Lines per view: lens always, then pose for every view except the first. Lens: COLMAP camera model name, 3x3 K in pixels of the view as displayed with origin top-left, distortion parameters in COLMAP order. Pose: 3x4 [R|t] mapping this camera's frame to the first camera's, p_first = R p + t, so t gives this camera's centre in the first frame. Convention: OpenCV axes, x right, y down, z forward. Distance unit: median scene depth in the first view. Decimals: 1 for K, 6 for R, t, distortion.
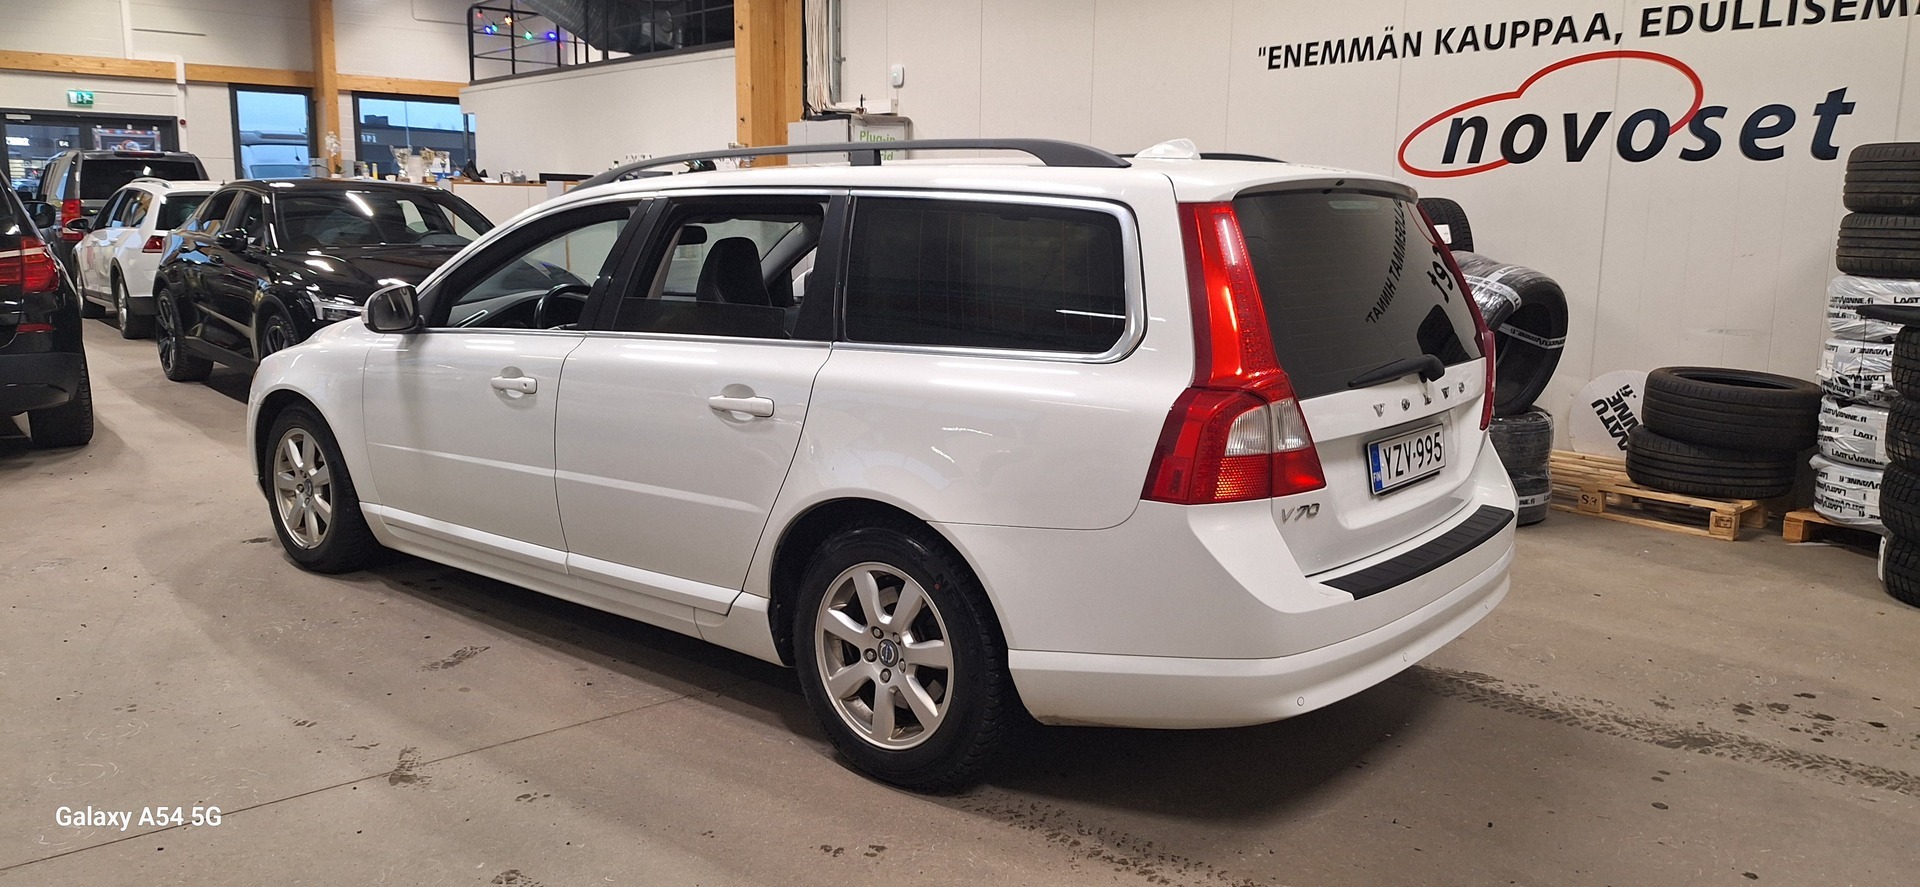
lens RADIAL K [[1326.0, 0, 960.0], [0, 1326.0, 443.5], [0, 0, 1]] dist [0.091997, -0.082677]
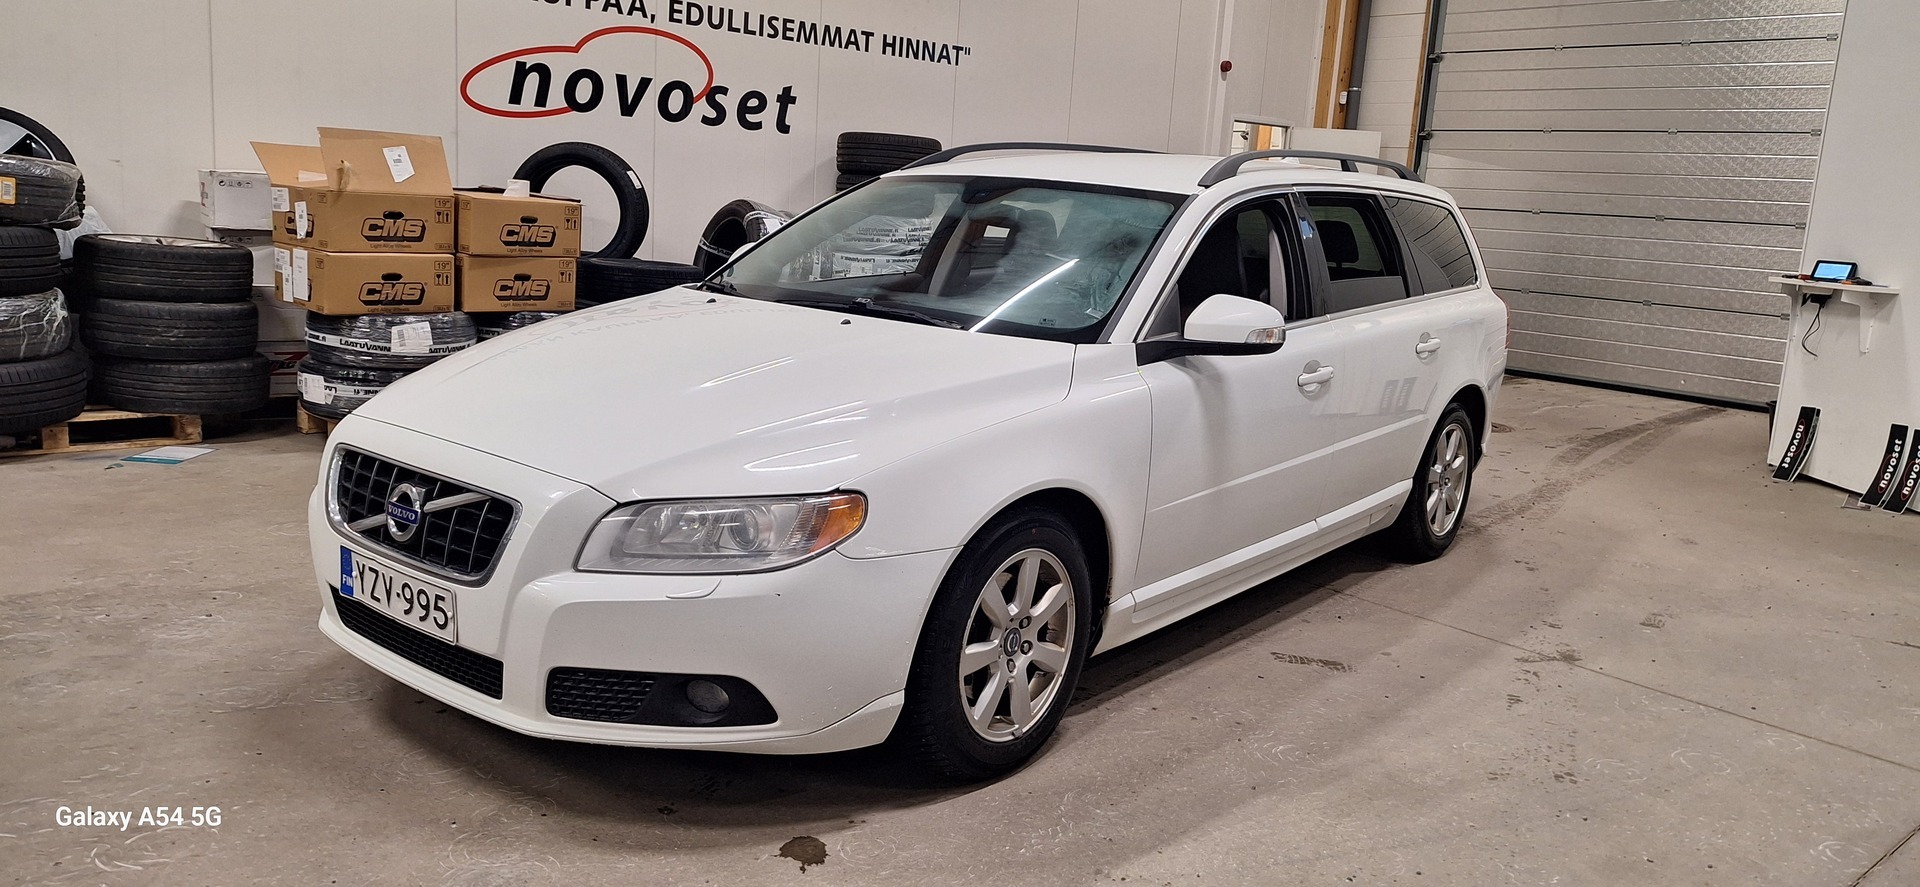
lens RADIAL K [[1321.3, 0, 953.5], [0, 1321.3, 455.8], [0, 0, 1]] dist [0.086870, -0.093045]
pose [[-0.005238, -0.211366, 0.977393, -0.852244], [0.116733, 0.970595, 0.210521, -0.146685], [-0.993150, 0.115196, 0.019590, 0.805828]]
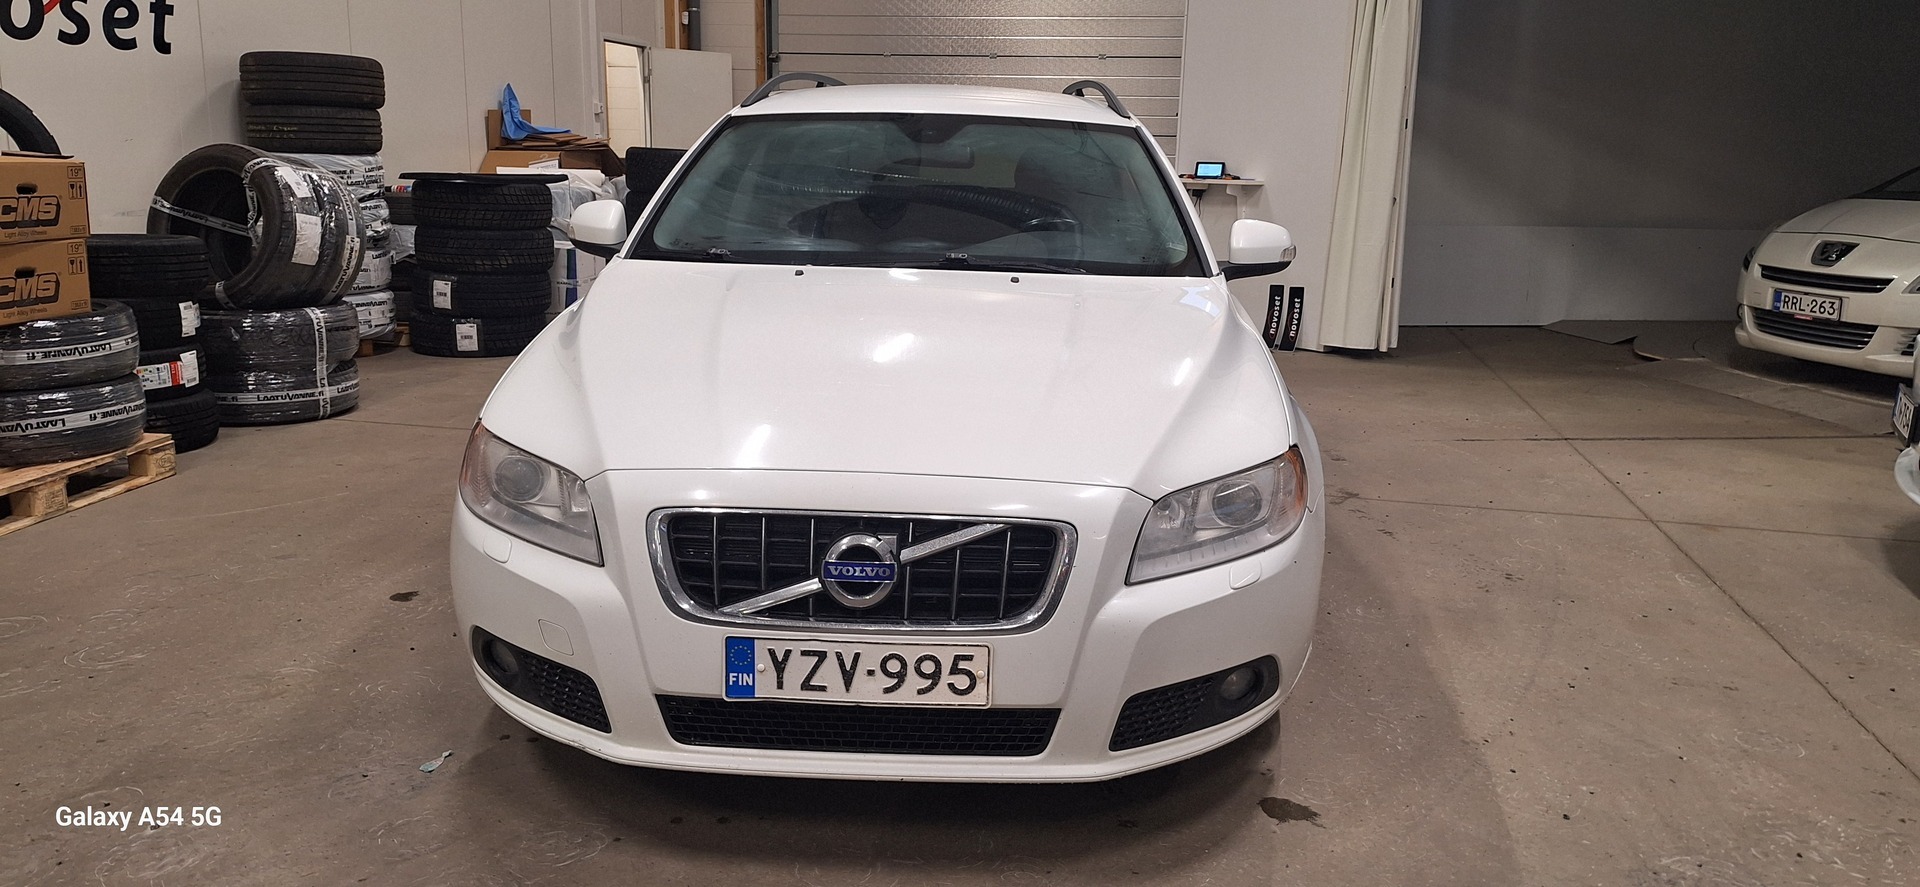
lens RADIAL K [[1326.0, 0, 960.0], [0, 1326.0, 443.5], [0, 0, 1]] dist [0.091997, -0.082677]
pose [[-0.607394, -0.201715, 0.768364, -0.700908], [0.108500, 0.937096, 0.331780, -0.202779], [-0.786957, 0.284889, -0.547301, 1.163305]]
